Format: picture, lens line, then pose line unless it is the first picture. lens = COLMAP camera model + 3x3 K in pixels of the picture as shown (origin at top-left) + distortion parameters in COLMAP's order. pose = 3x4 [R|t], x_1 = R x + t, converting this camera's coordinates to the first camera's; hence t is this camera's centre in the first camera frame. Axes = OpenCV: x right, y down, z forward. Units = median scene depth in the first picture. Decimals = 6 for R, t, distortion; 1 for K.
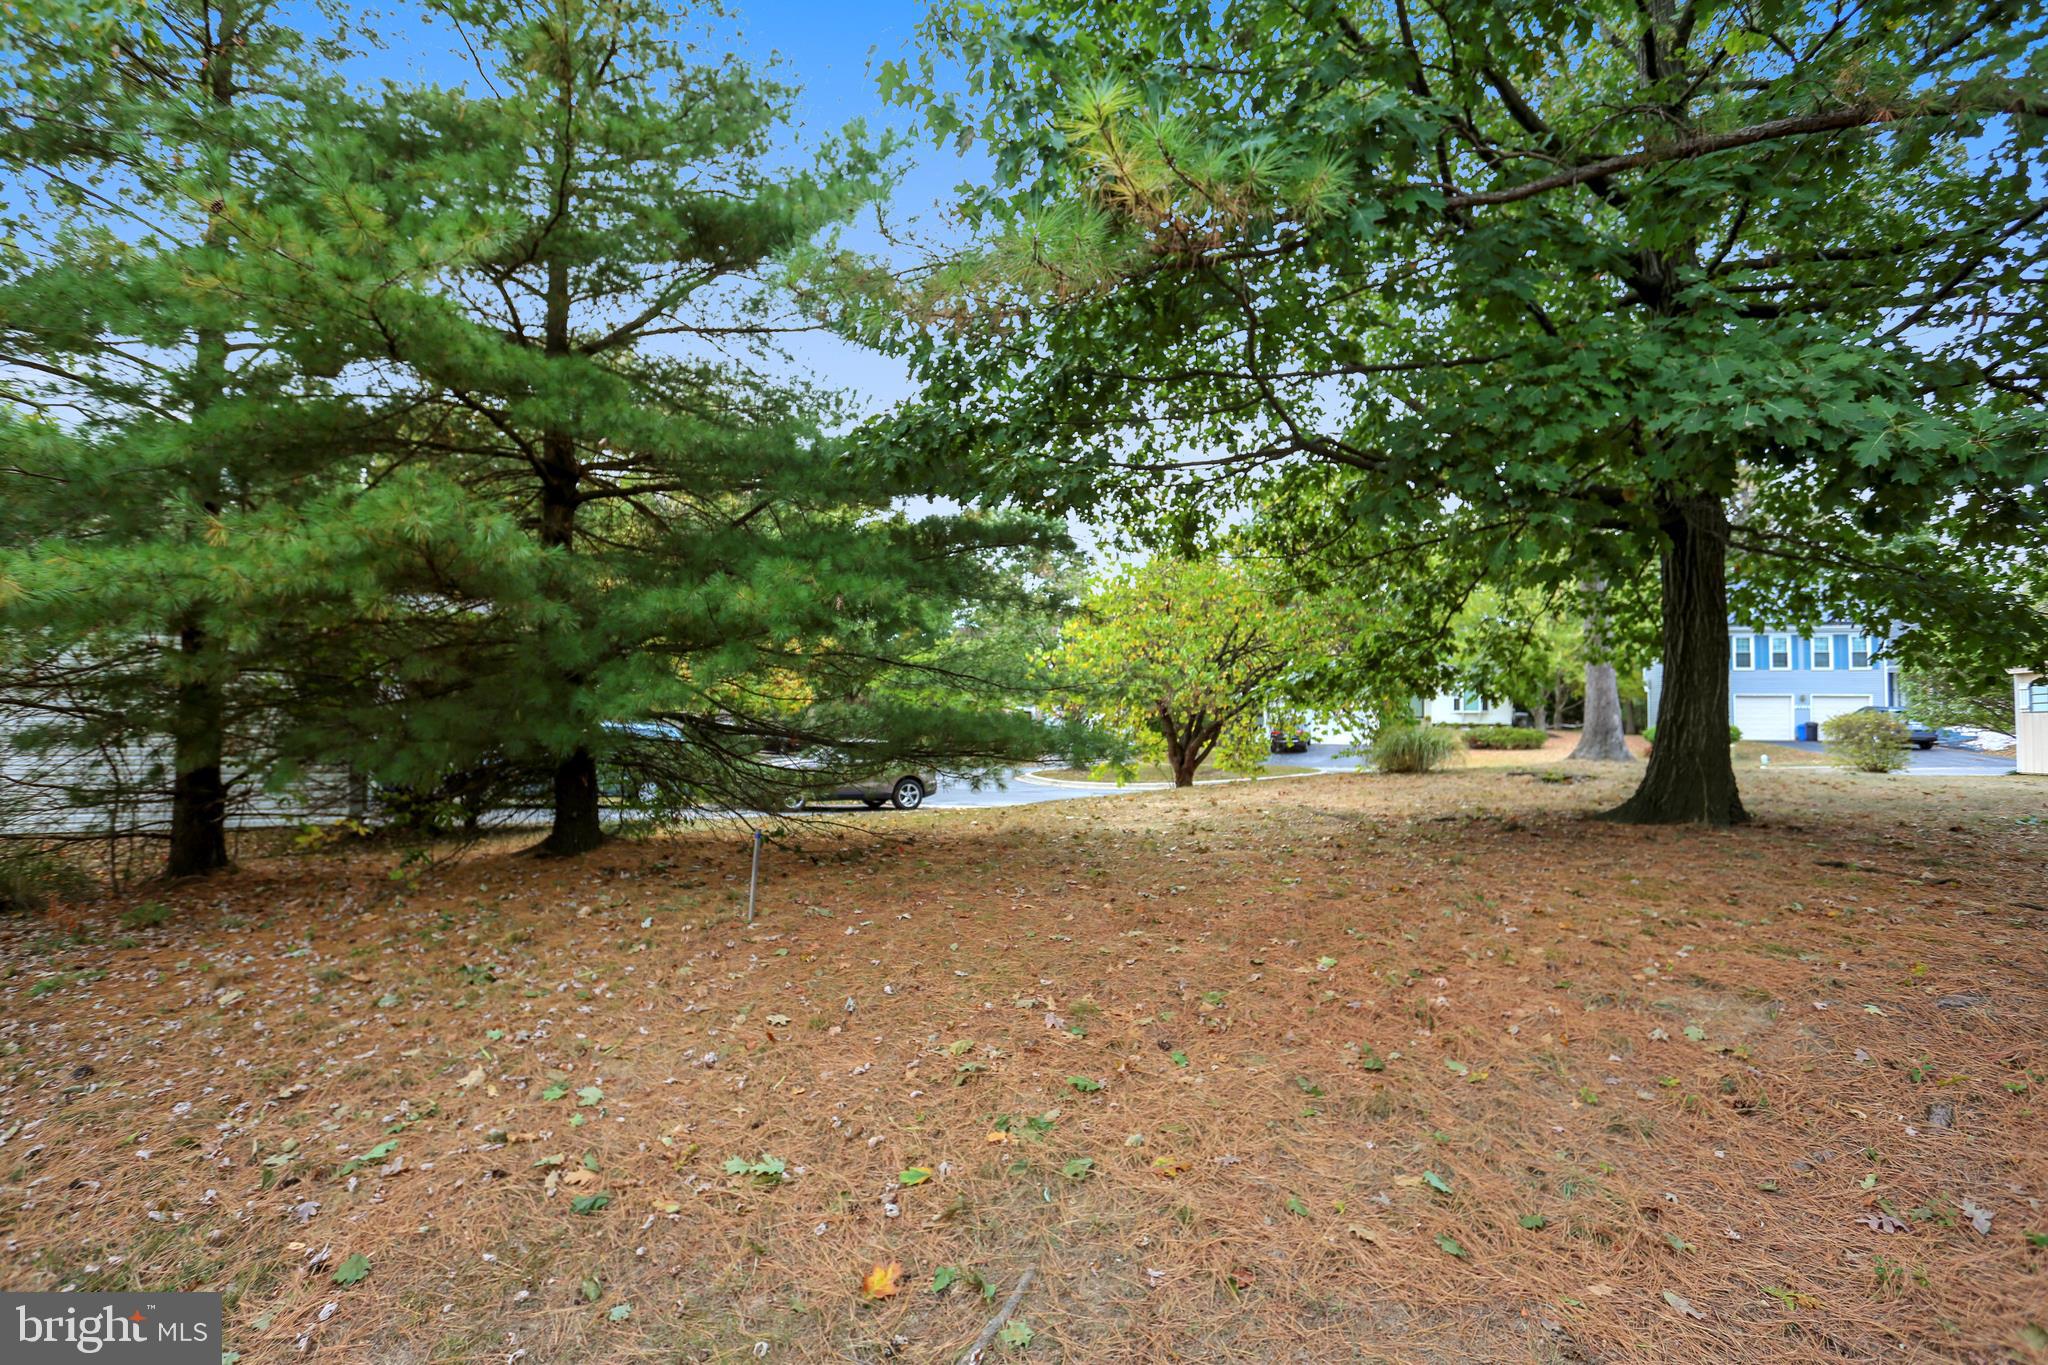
lens RADIAL K [[984.8, 0, 1032.0], [0, 984.8, 706.7], [0, 0, 1]] dist [-0.017537, 0.000202]
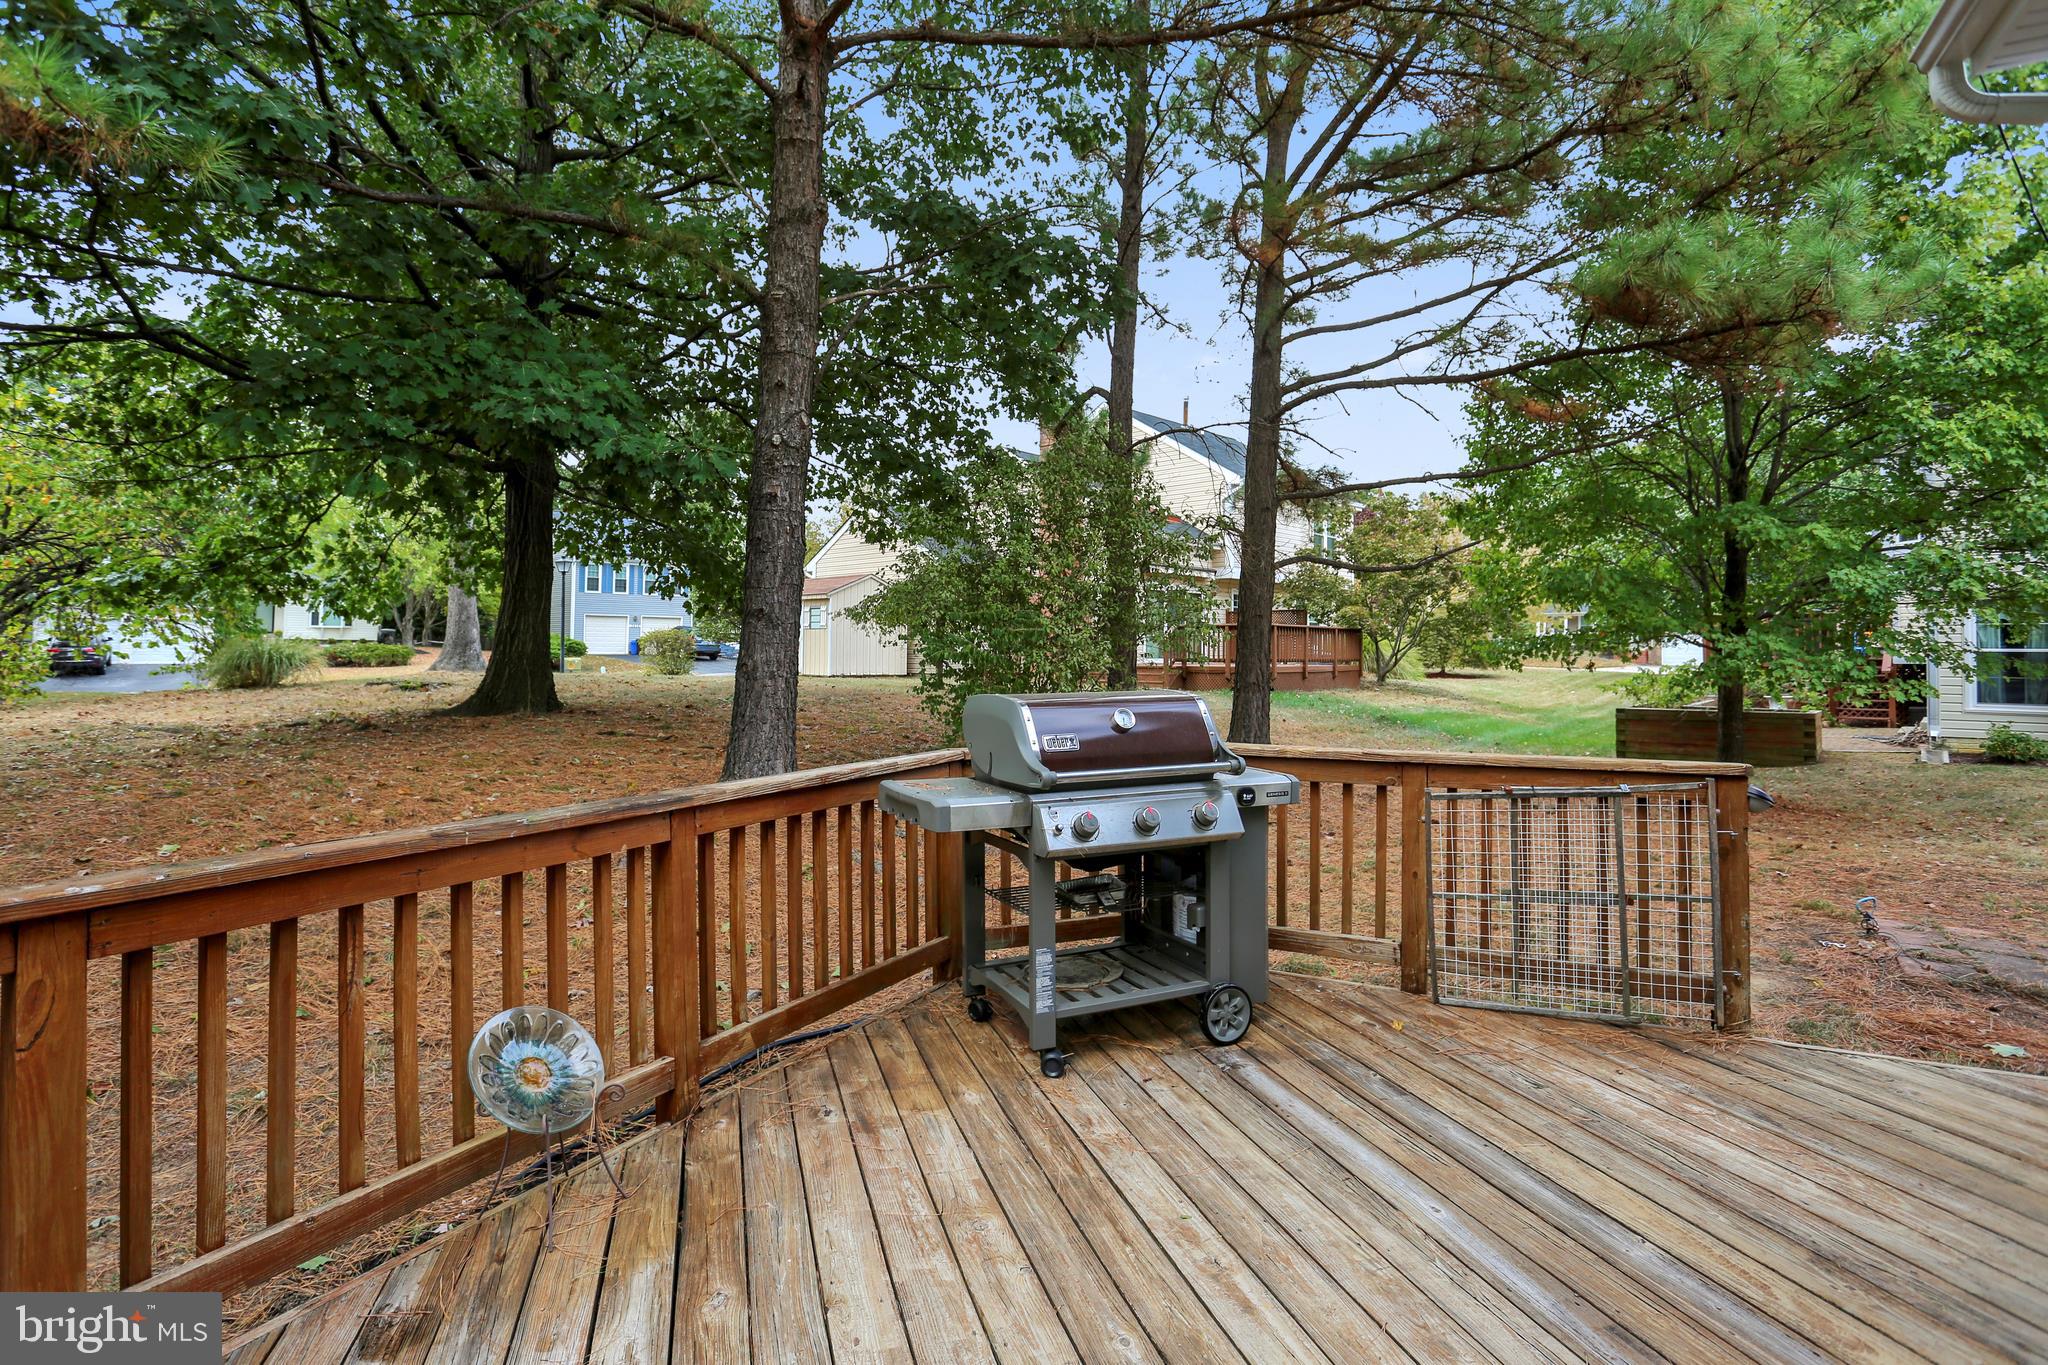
lens RADIAL K [[1010.1, 0, 1020.7], [0, 1010.1, 601.6], [0, 0, 1]] dist [-0.020601, 0.001169]
pose [[0.520688, 0.038441, 0.852881, -0.067645], [-0.018595, 0.999259, -0.033687, 0.005904], [-0.853544, 0.001681, 0.521017, -0.159778]]
